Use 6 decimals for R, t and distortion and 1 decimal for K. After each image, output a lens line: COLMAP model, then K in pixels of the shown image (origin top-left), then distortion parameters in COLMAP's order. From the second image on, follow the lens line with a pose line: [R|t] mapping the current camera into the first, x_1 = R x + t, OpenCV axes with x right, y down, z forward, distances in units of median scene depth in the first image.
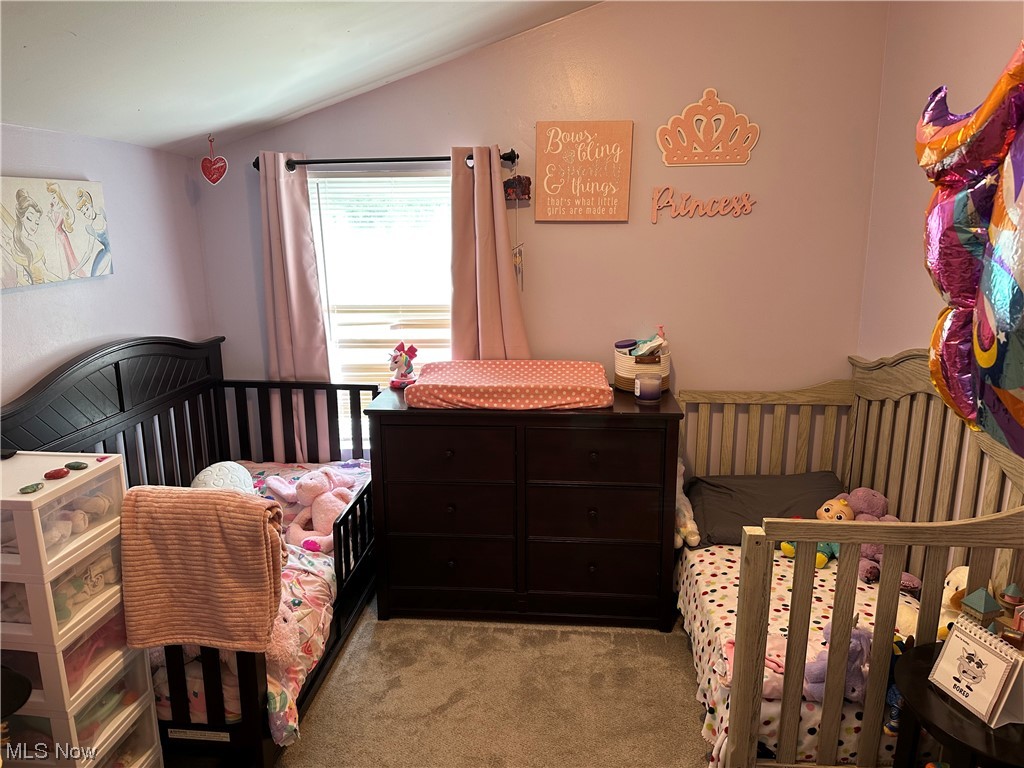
lens RADIAL K [[733.1, 0, 515.1], [0, 733.1, 377.6], [0, 0, 1]] dist [0.063136, -0.073577]
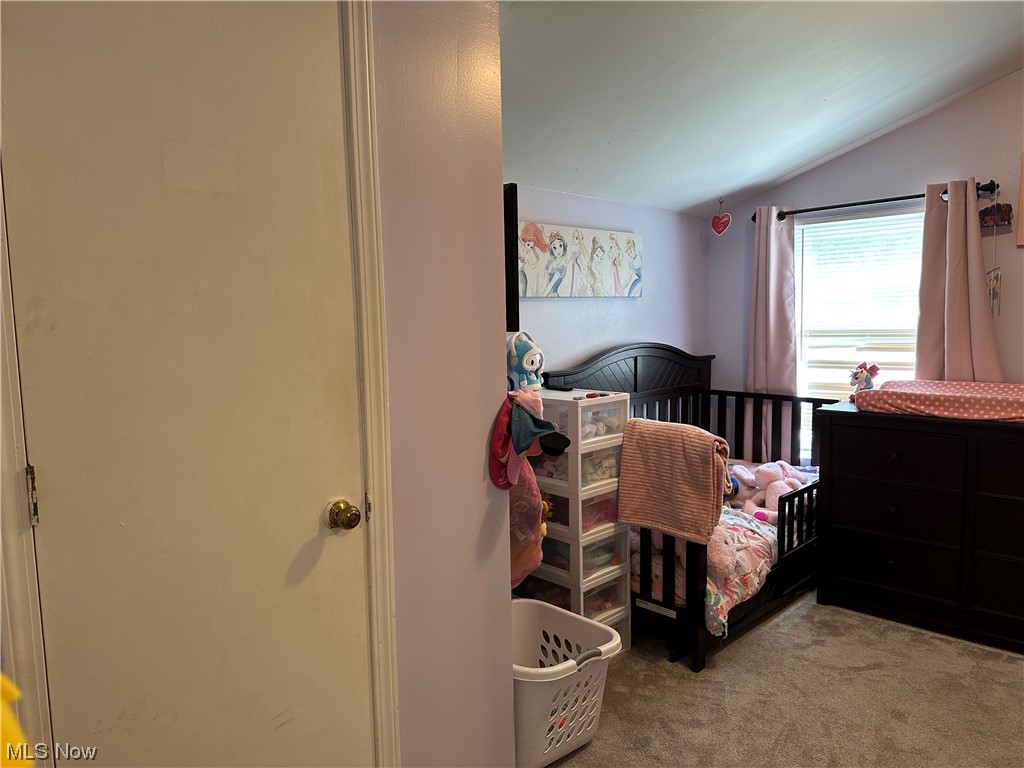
lens RADIAL K [[733.1, 0, 515.1], [0, 733.1, 377.6], [0, 0, 1]] dist [0.063136, -0.073577]
pose [[0.778544, 0.053779, -0.625281, 0.155079], [-0.130972, 0.988307, -0.078073, 0.151244], [0.613771, 0.142678, 0.776484, -0.216000]]
